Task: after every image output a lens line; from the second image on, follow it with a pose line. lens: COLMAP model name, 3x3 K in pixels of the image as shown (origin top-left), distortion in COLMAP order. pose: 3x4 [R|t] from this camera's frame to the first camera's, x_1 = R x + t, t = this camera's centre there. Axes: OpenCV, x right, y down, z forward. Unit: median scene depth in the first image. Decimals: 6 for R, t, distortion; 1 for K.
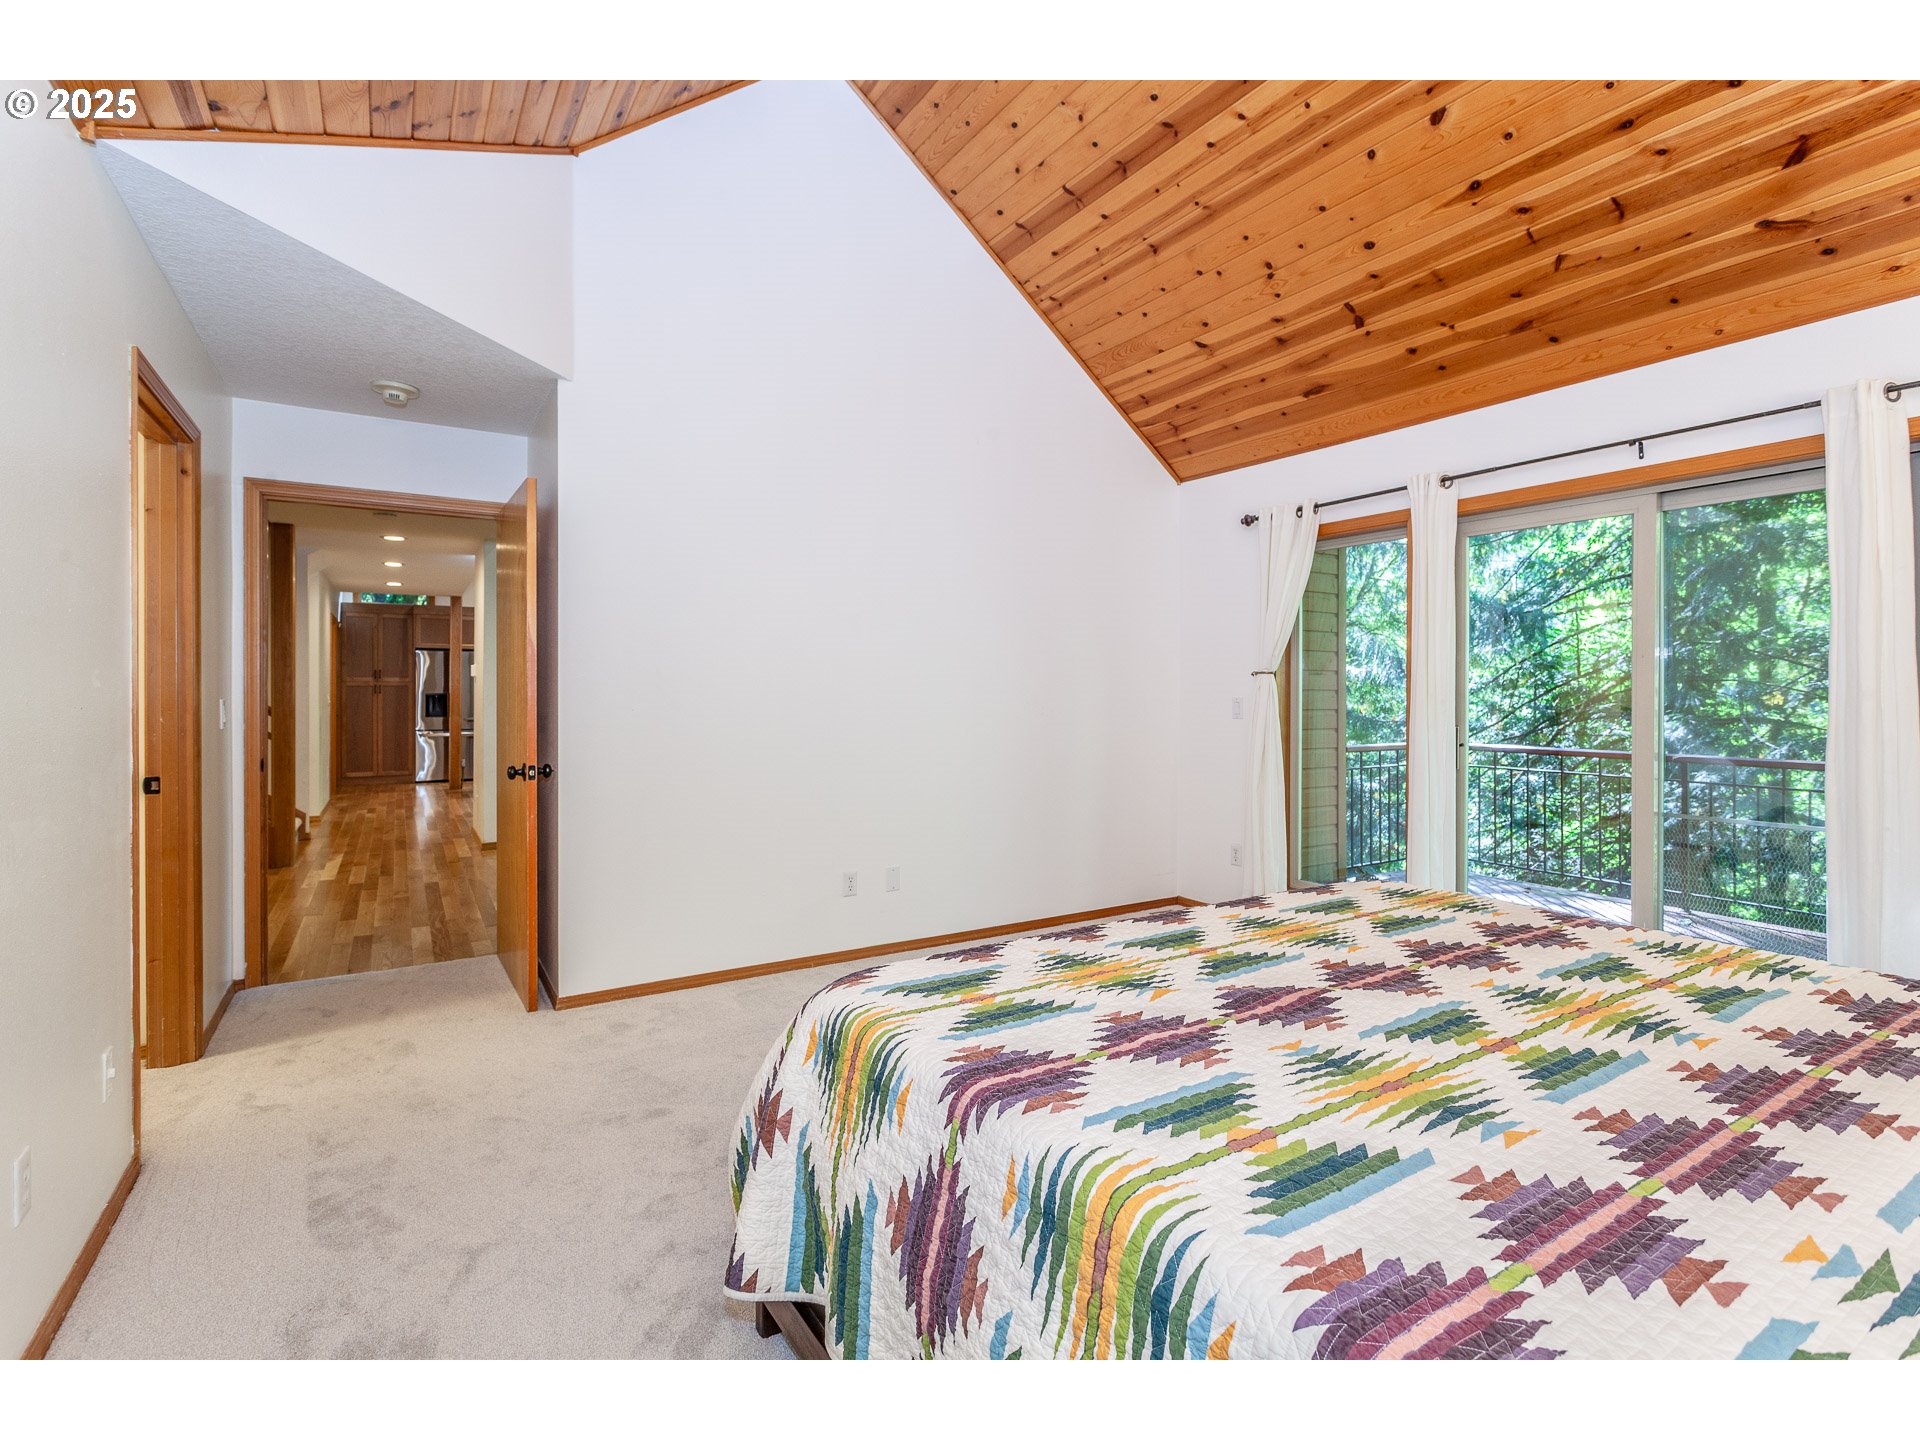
lens RADIAL K [[911.2, 0, 957.4], [0, 911.2, 699.3], [0, 0, 1]] dist [0.000420, 0.000074]
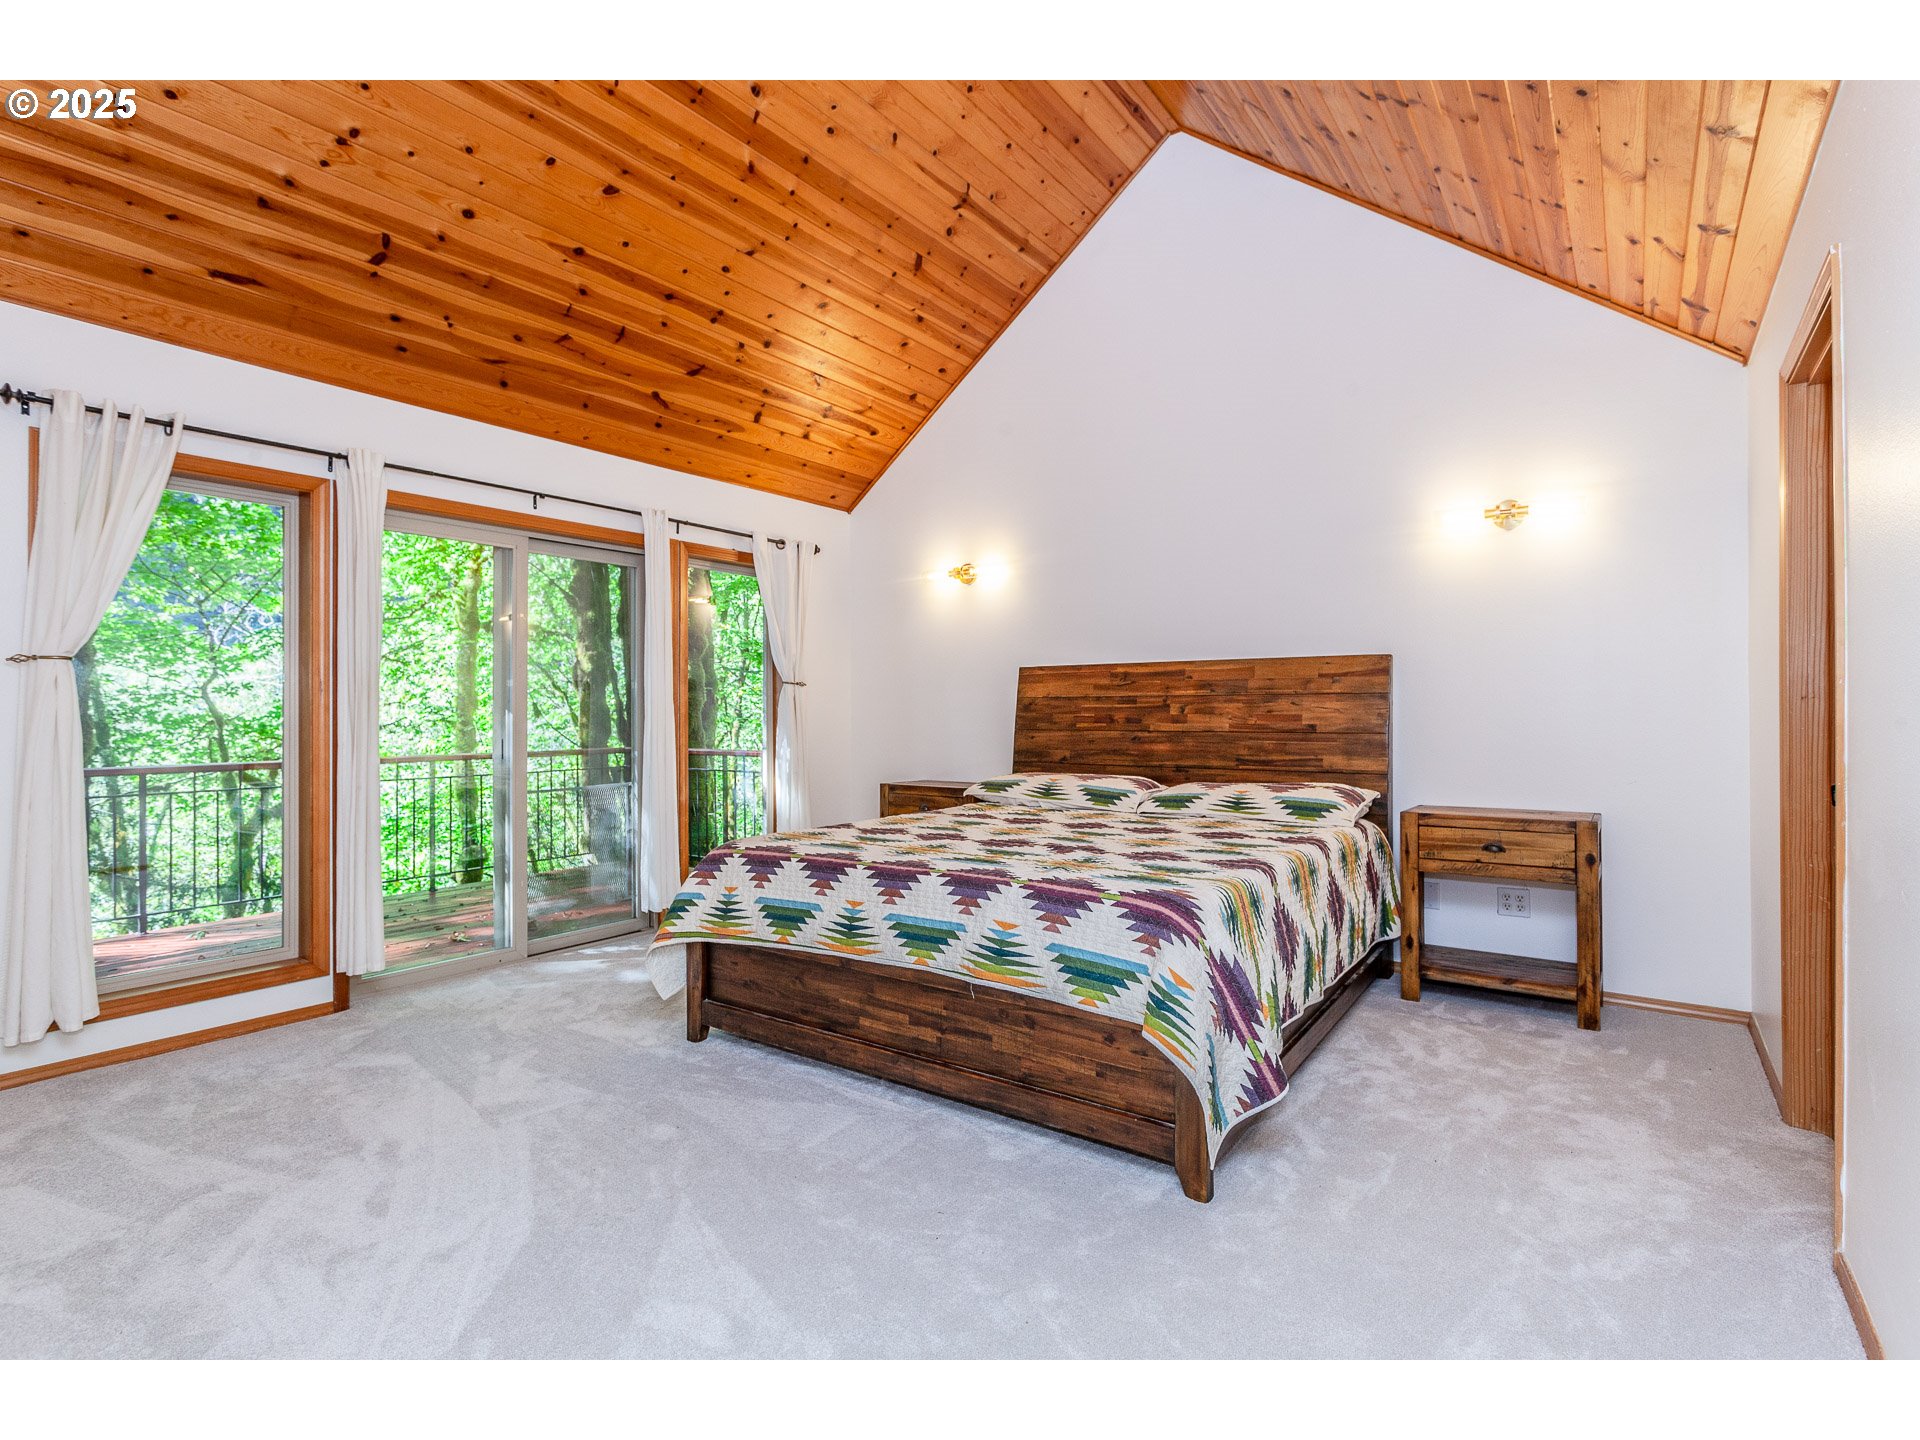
lens RADIAL K [[911.2, 0, 957.4], [0, 911.2, 699.3], [0, 0, 1]] dist [0.000420, 0.000074]
pose [[-0.367832, 0.006558, 0.929869, -0.649582], [0.006519, 0.999969, -0.004474, 0.007703], [-0.929869, 0.004416, -0.367864, 0.955516]]
